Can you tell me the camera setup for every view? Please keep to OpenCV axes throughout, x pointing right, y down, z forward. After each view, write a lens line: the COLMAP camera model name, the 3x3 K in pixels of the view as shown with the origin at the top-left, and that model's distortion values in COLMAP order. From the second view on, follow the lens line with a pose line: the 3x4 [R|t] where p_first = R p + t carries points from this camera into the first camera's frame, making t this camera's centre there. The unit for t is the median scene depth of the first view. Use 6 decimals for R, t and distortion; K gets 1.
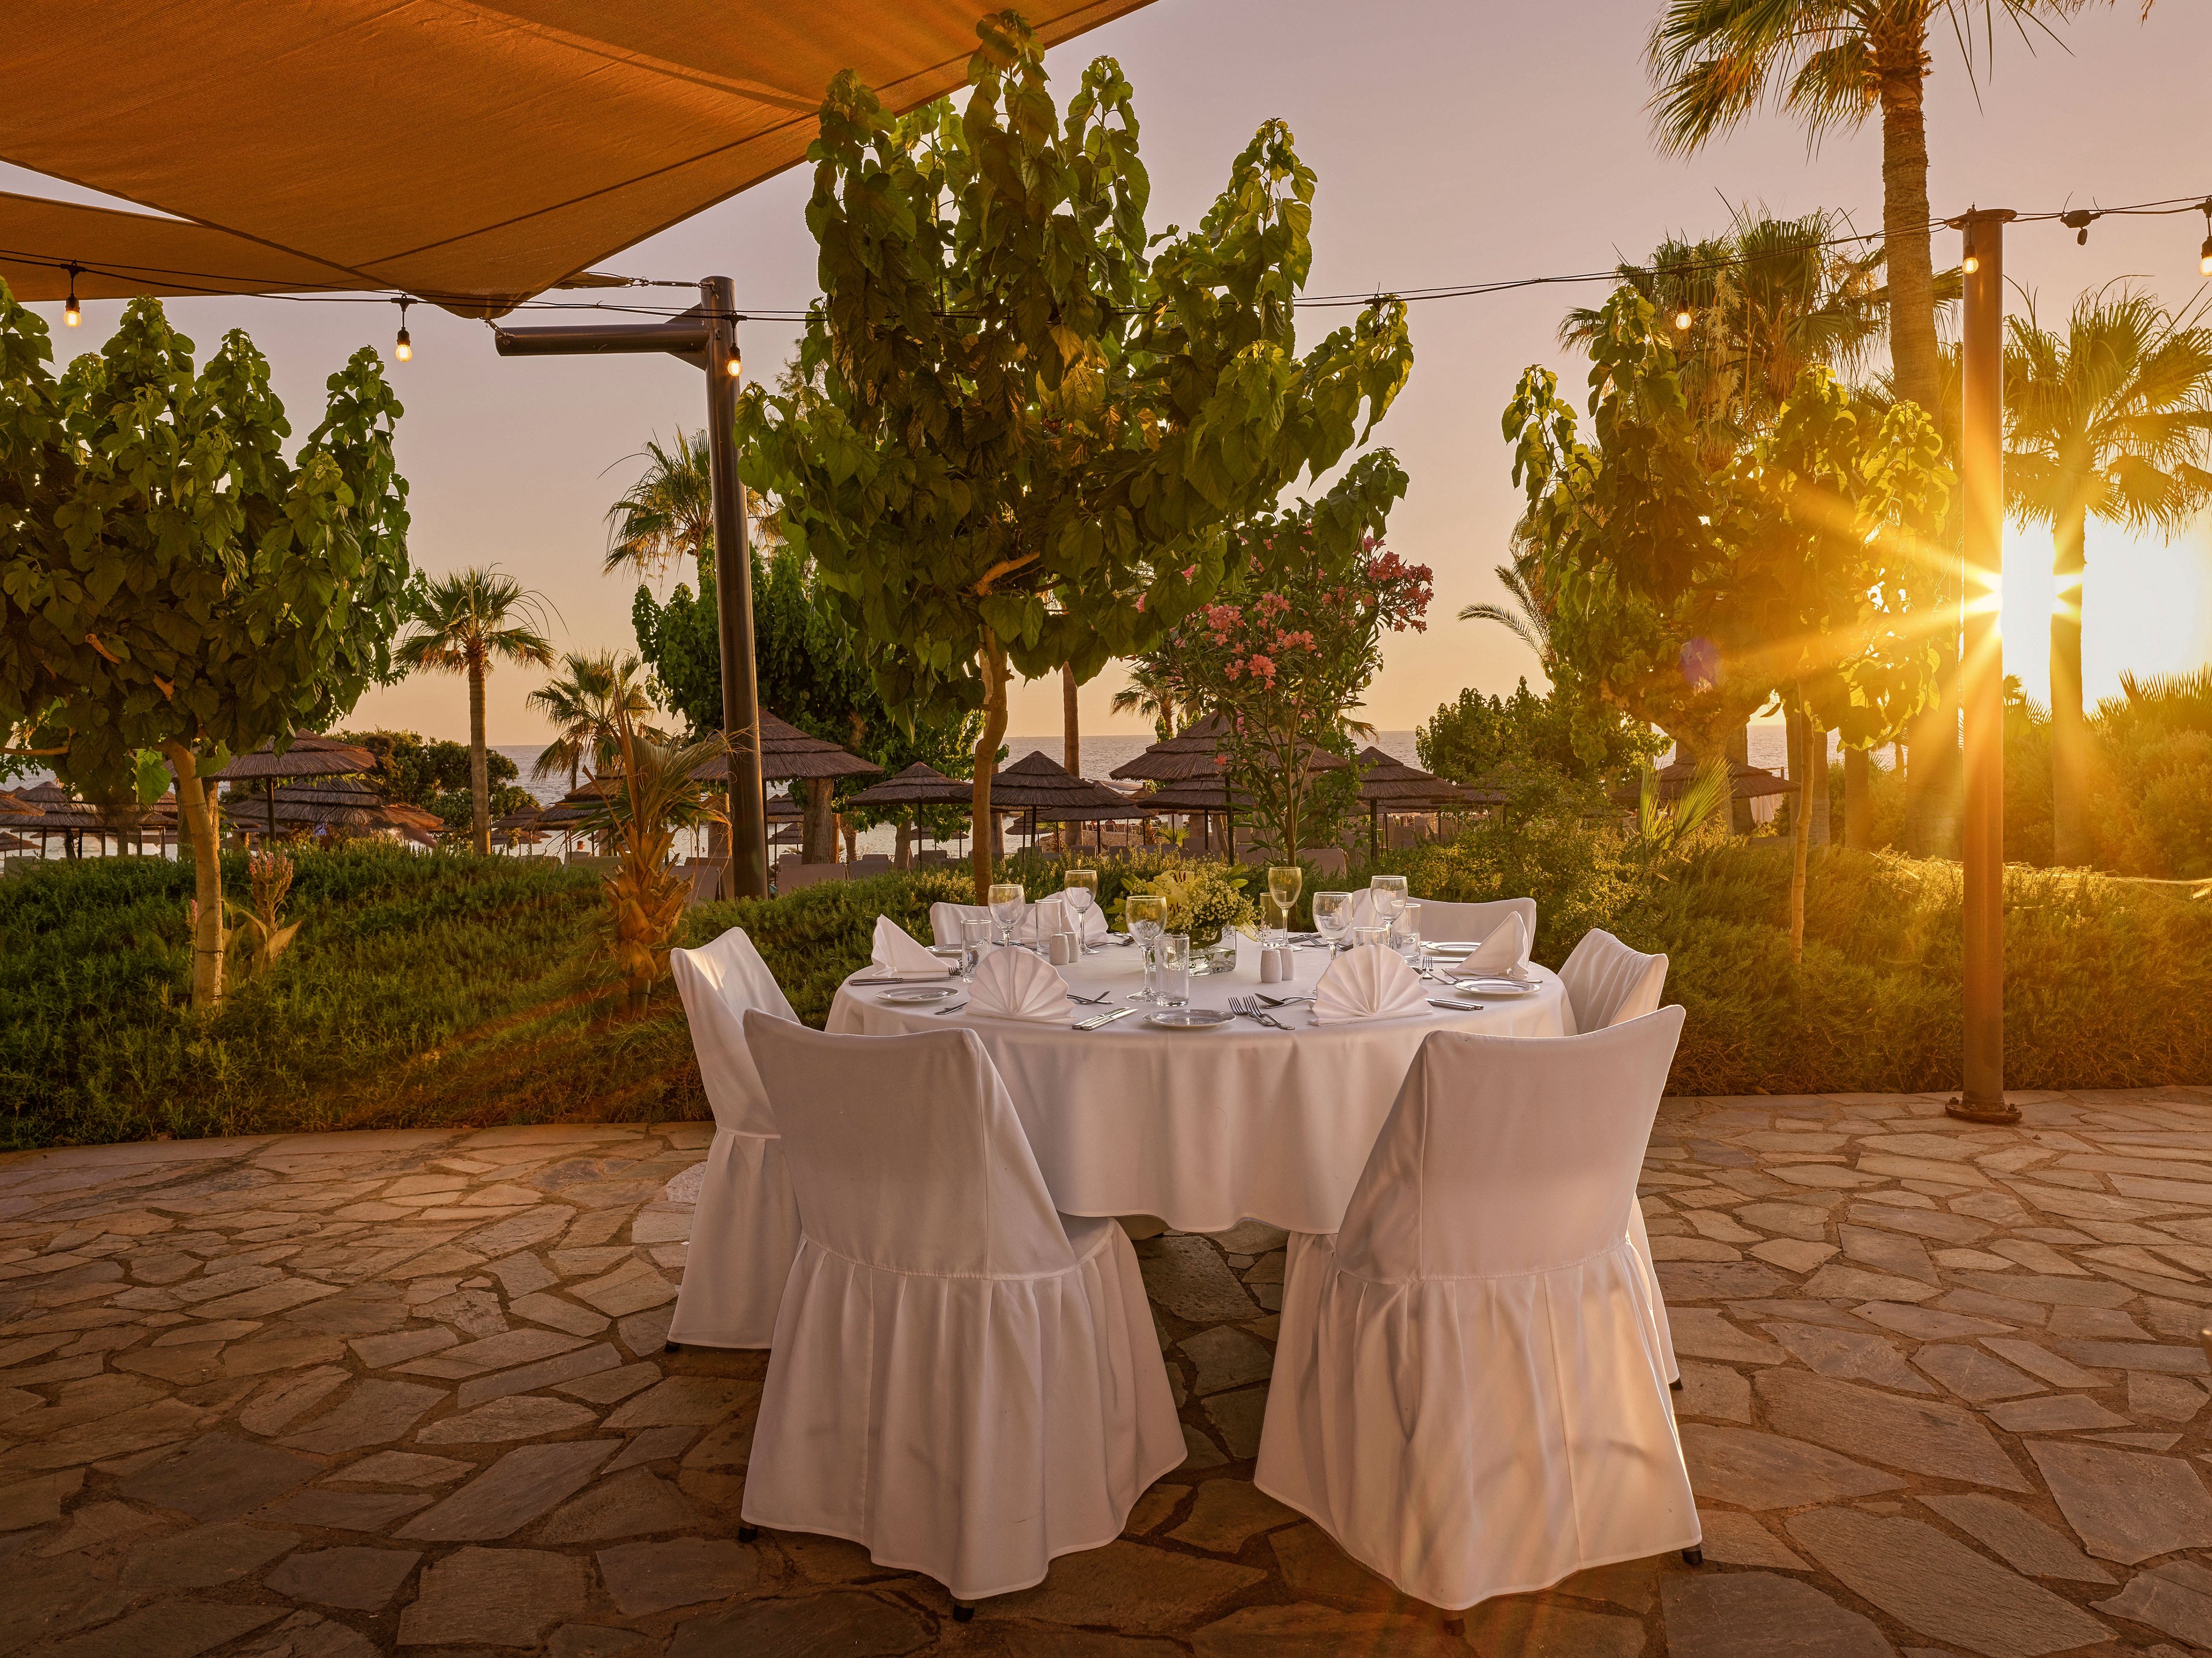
lens RADIAL K [[1668.4, 0, 1103.9], [0, 1668.4, 820.2], [0, 0, 1]] dist [0.043505, -0.002160]
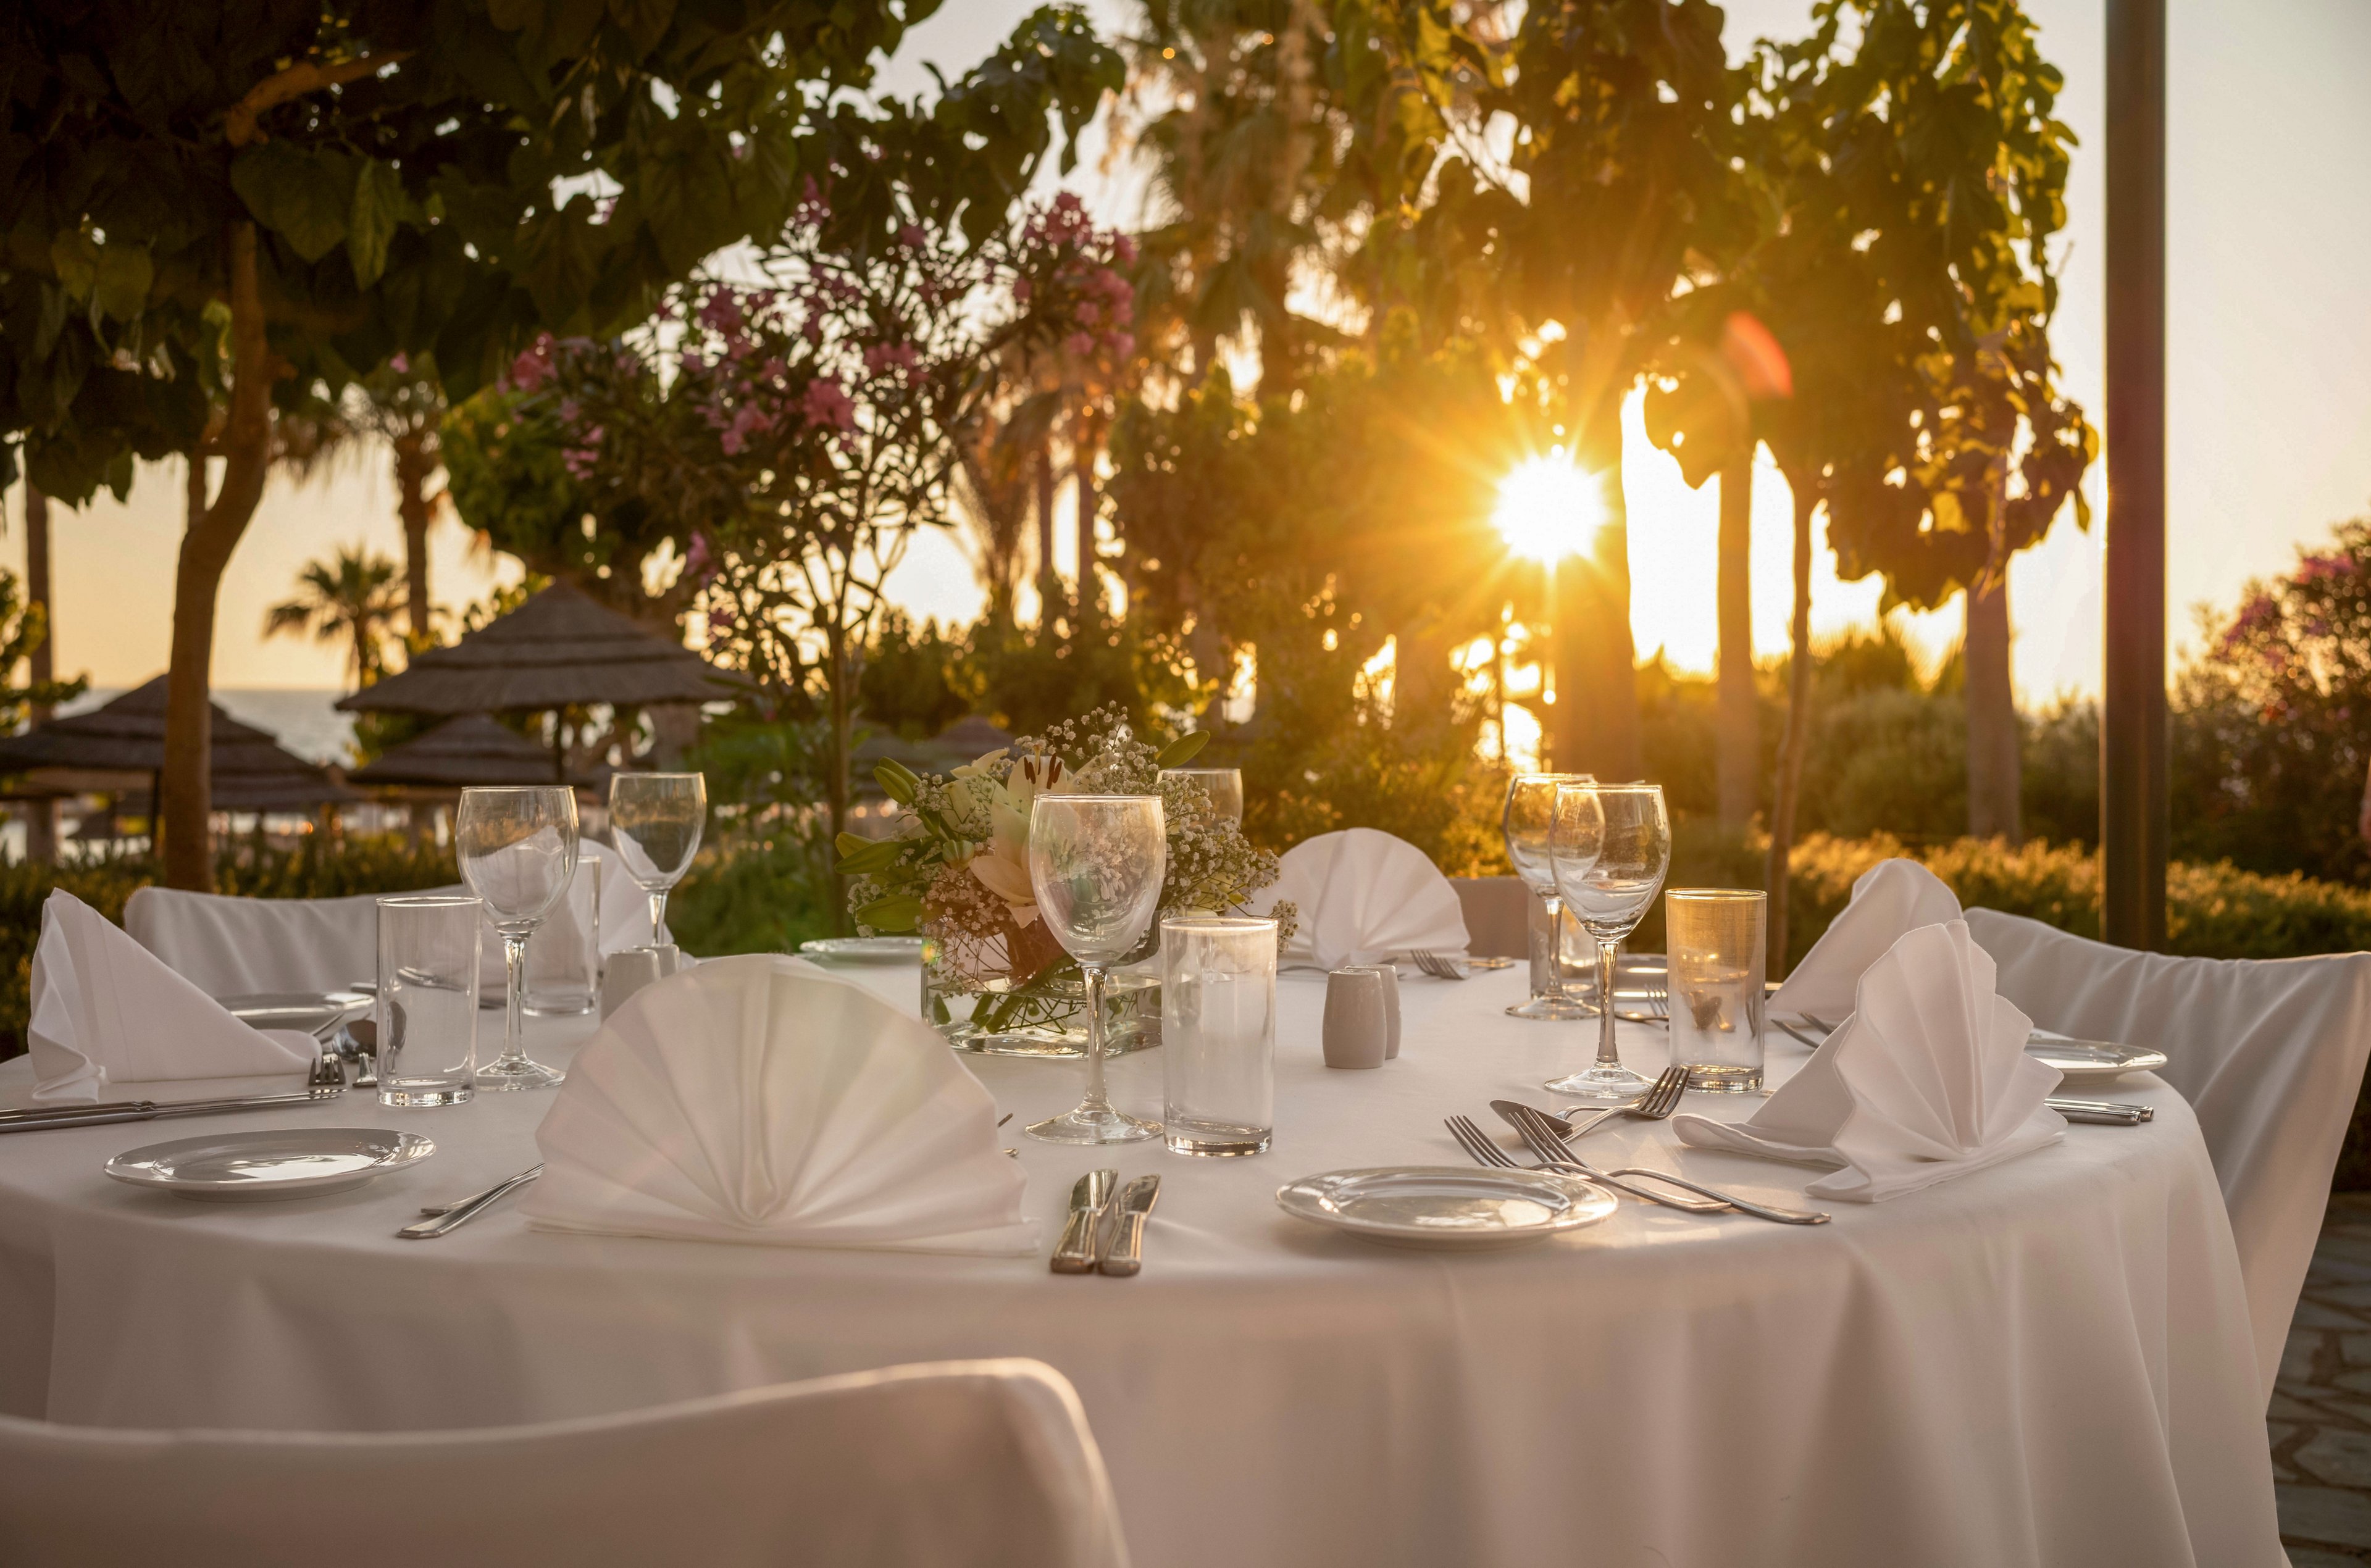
lens RADIAL K [[2323.4, 0, 1187.1], [0, 2323.4, 783.2], [0, 0, 1]] dist [-0.002062, 0.000000]
pose [[0.916882, 0.010381, 0.399023, -0.077301], [0.000141, 0.999653, -0.026330, 0.031931], [-0.399158, 0.024198, 0.916563, 0.357420]]
